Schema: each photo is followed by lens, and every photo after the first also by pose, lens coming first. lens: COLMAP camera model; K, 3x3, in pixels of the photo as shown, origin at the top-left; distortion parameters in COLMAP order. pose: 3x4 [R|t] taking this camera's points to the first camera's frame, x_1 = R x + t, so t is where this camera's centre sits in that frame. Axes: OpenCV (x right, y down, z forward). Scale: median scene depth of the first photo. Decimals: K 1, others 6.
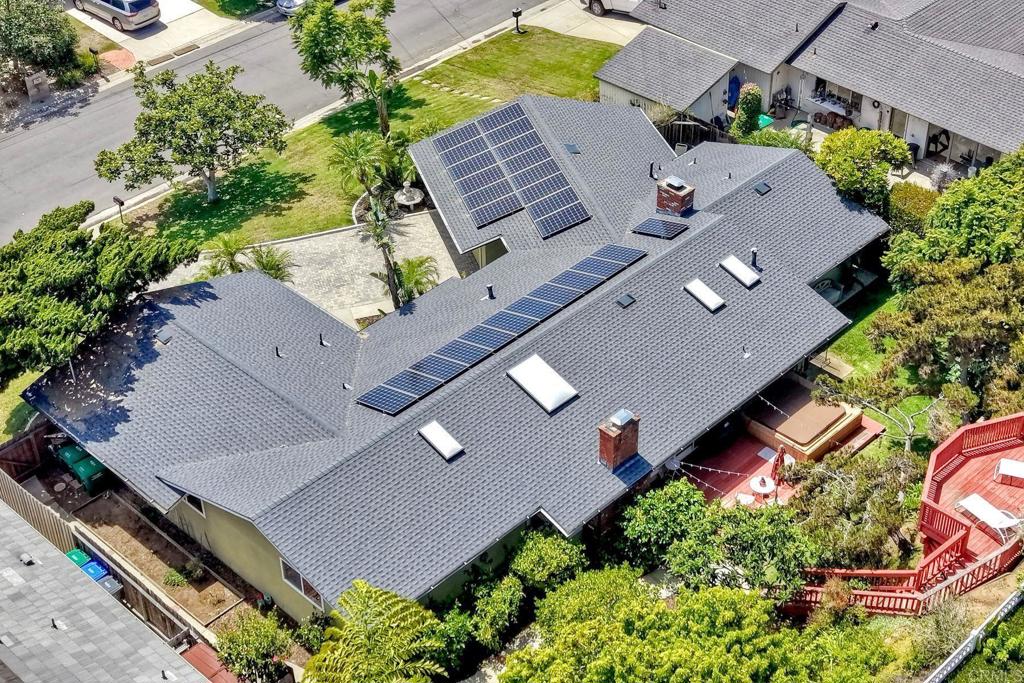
lens RADIAL K [[1610.1, 0, 527.9], [0, 1610.1, 341.9], [0, 0, 1]] dist [0.129705, -0.042198]
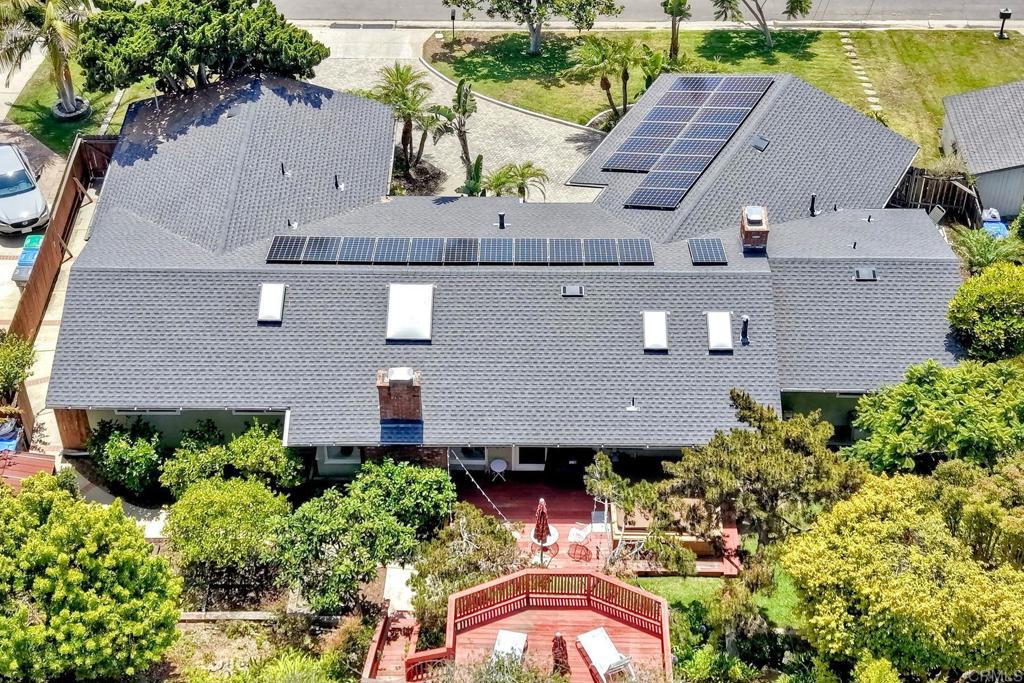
lens RADIAL K [[1637.2, 0, 512.0], [0, 1637.2, 341.5], [0, 0, 1]] dist [0.103856, -0.020998]
pose [[0.690770, 0.487618, -0.533914, 0.522996], [-0.452393, 0.867473, 0.206955, -0.169428], [0.564072, 0.098581, 0.819820, 0.229561]]
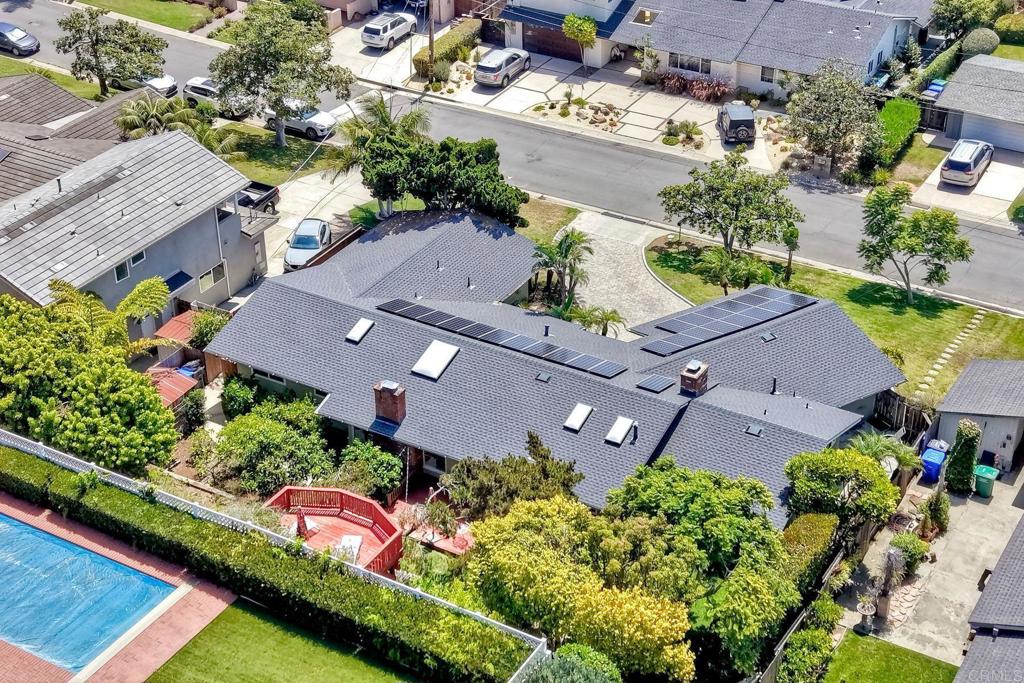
lens RADIAL K [[1610.1, 0, 527.9], [0, 1610.1, 341.9], [0, 0, 1]] dist [0.129705, -0.042198]
pose [[0.235745, 0.510478, -0.826944, 1.053601], [-0.593171, 0.749615, 0.293641, -0.397029], [0.769787, 0.421295, 0.479519, 0.367293]]
